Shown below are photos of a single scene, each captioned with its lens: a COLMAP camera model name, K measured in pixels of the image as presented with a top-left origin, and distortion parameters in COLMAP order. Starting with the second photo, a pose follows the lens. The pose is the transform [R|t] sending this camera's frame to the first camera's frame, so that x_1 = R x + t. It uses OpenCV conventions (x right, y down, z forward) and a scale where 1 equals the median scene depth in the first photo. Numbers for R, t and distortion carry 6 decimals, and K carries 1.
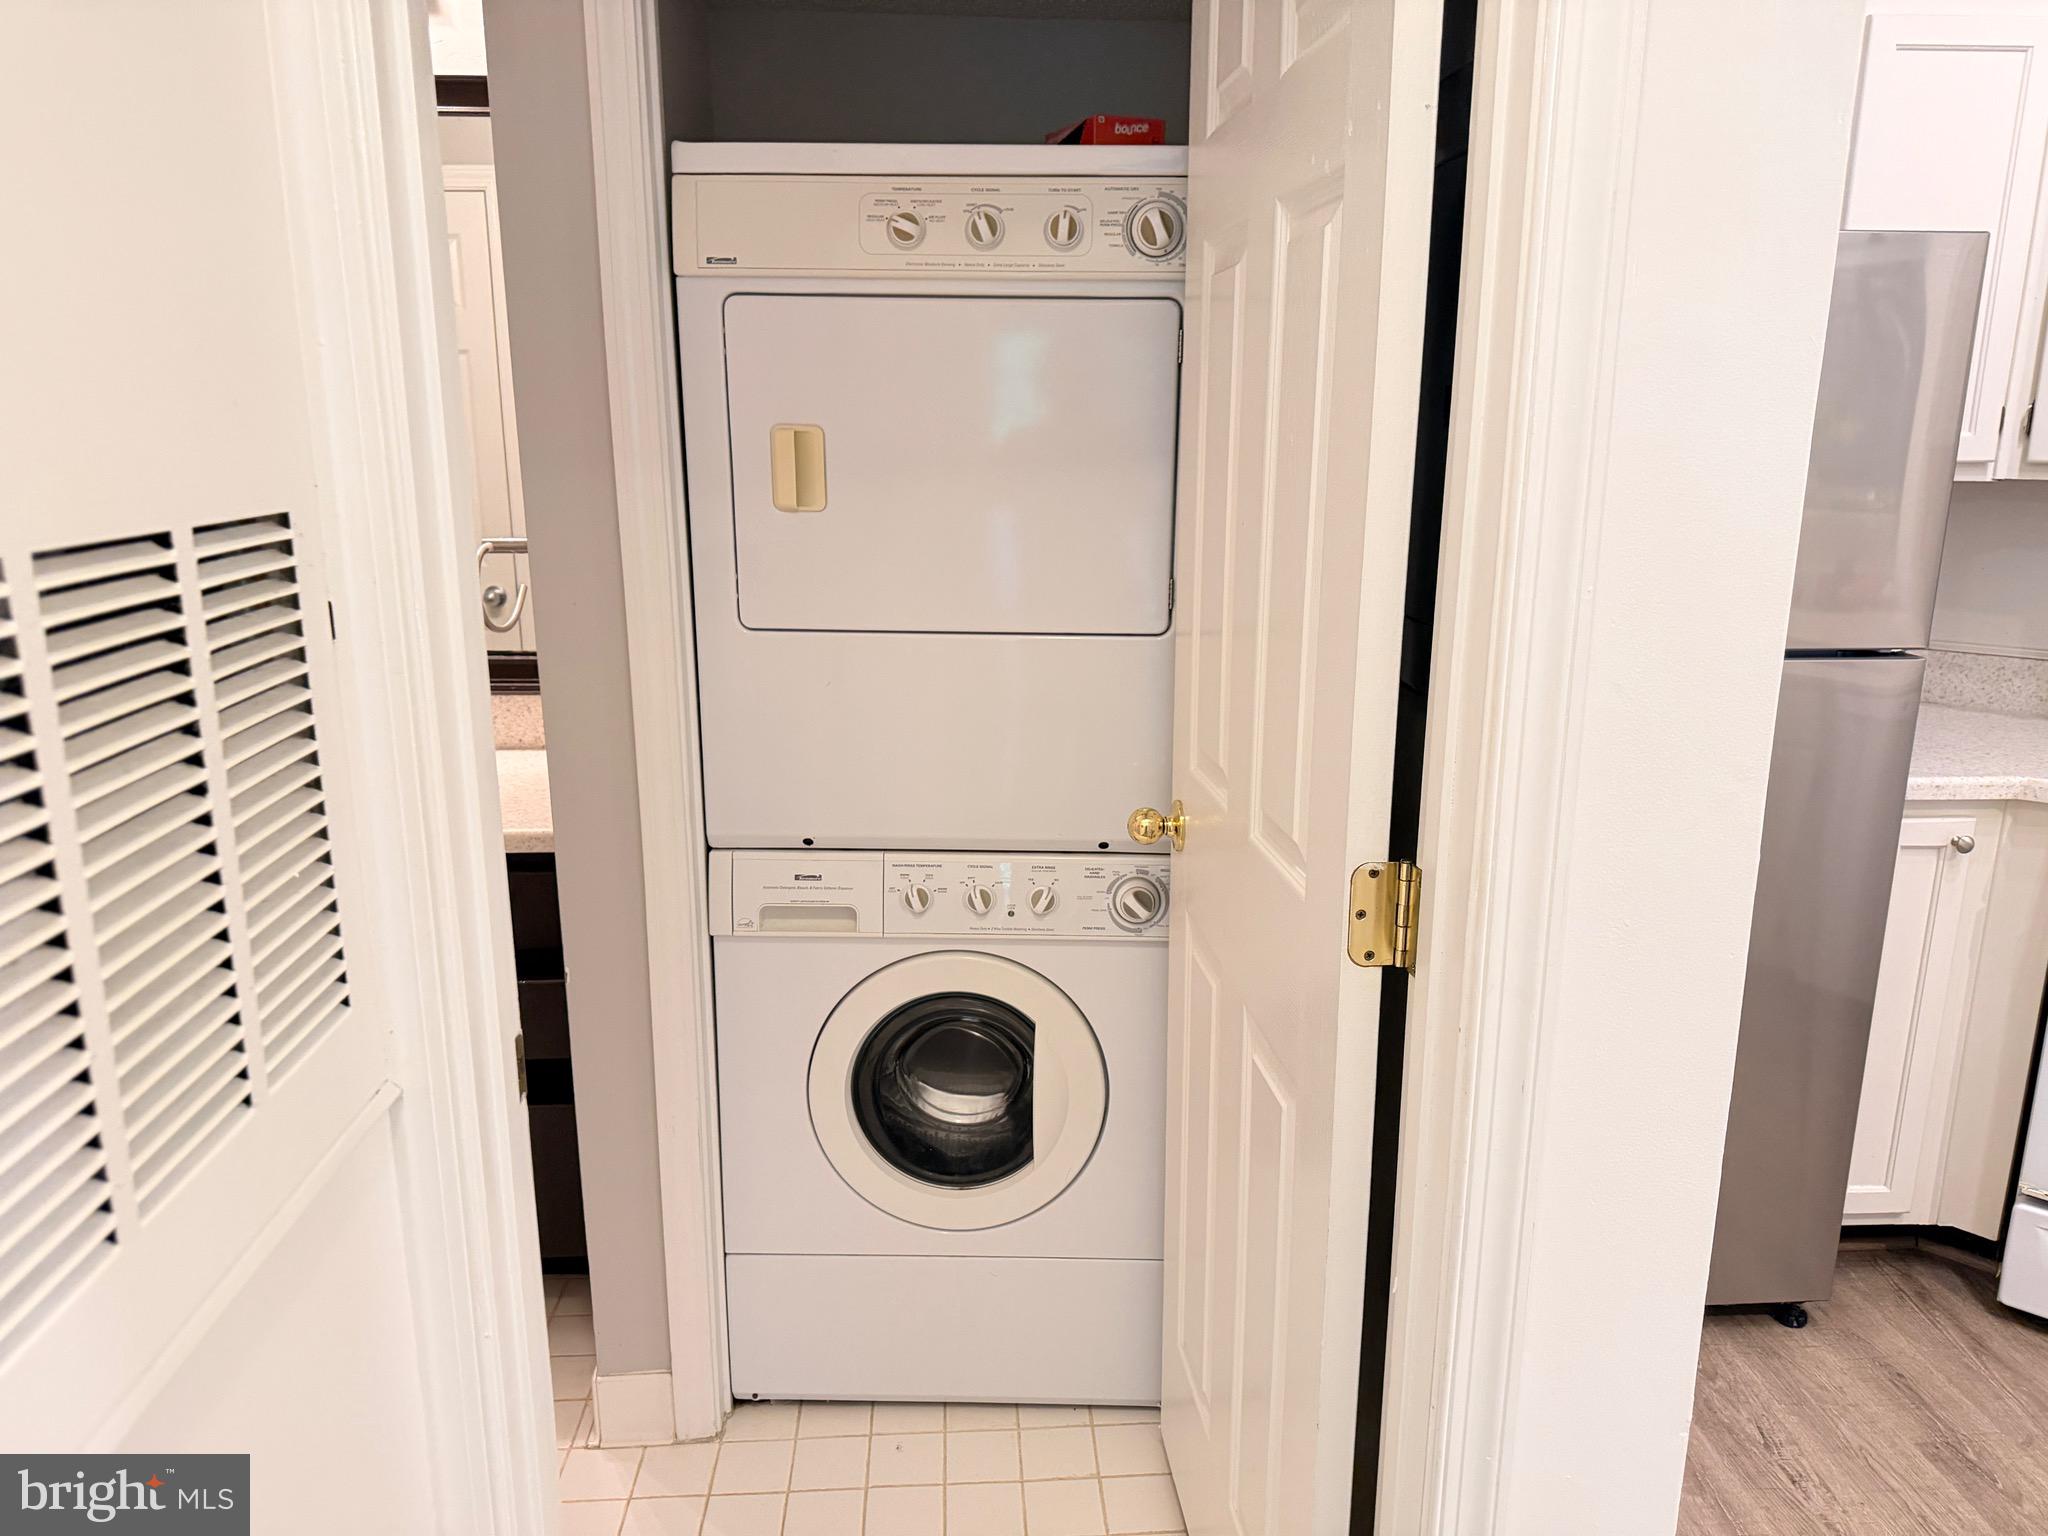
lens RADIAL K [[1422.4, 0, 1026.7], [0, 1422.4, 754.3], [0, 0, 1]] dist [0.036151, -0.052423]
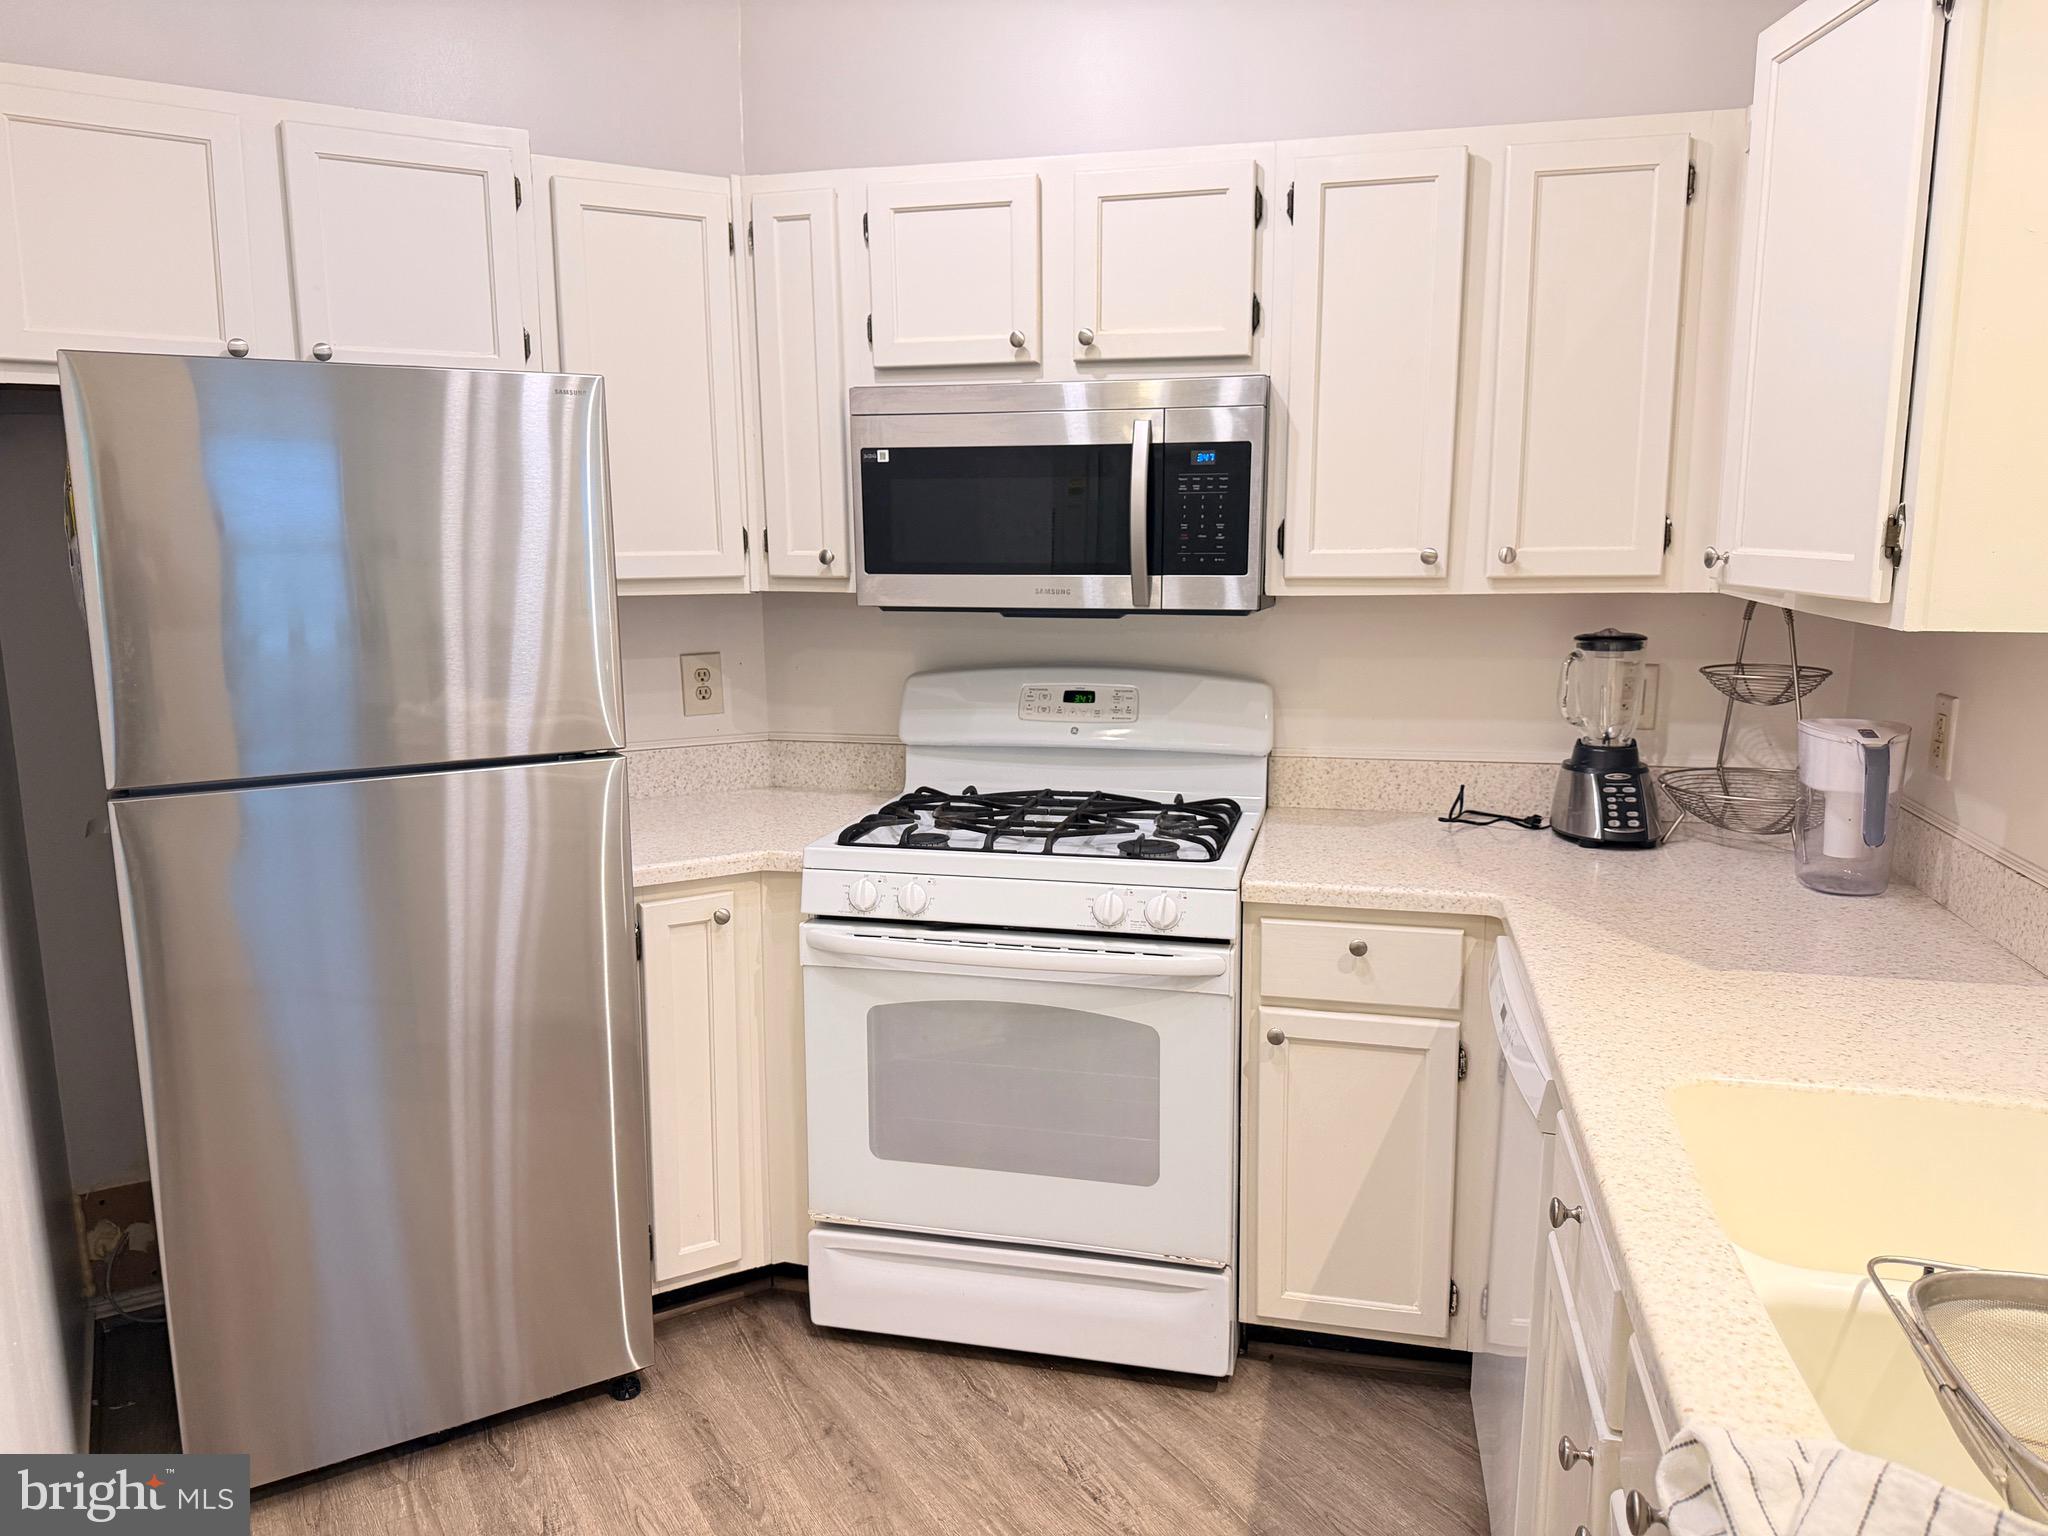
lens RADIAL K [[1451.2, 0, 1005.3], [0, 1451.2, 781.4], [0, 0, 1]] dist [0.140000, -0.263739]
pose [[0.882966, -0.086527, 0.461394, 0.324219], [0.114667, 0.992848, -0.033245, 0.021005], [-0.455218, 0.082261, 0.886572, -0.118275]]
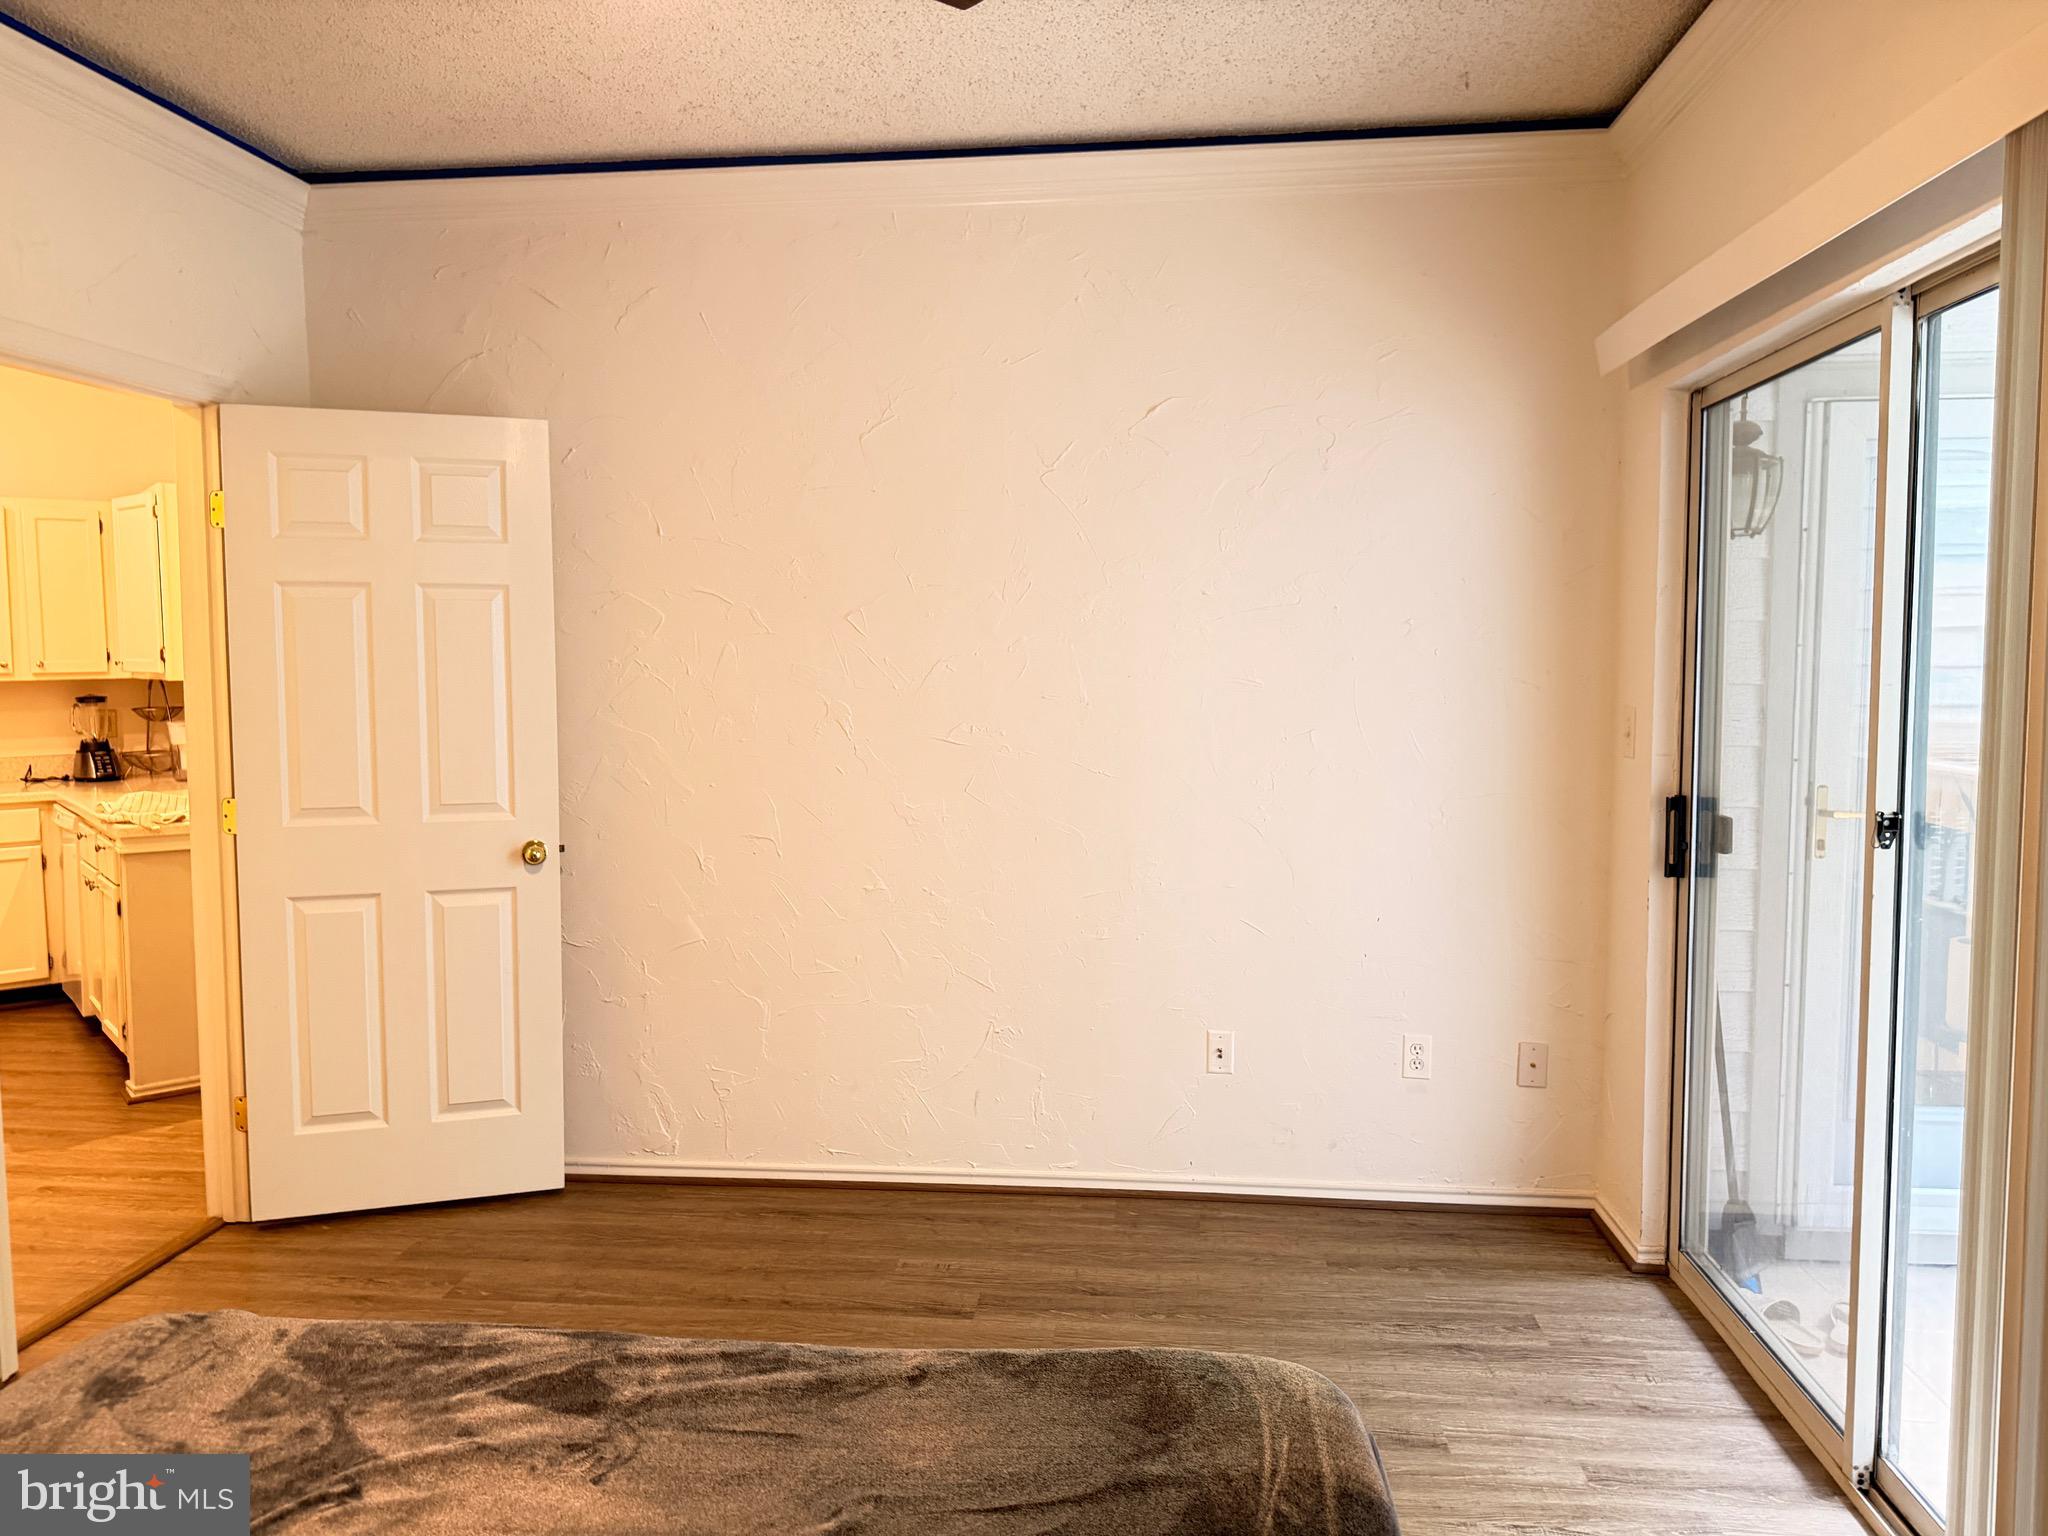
lens RADIAL K [[1438.7, 0, 1024.0], [0, 1438.7, 768.0], [0, 0, 1]] dist [0.046548, -0.053001]
pose [[0.153905, -0.080942, 0.984765, -1.166887], [0.232679, 0.971580, 0.043494, 0.344529], [-0.960299, 0.222441, 0.168365, -1.451934]]
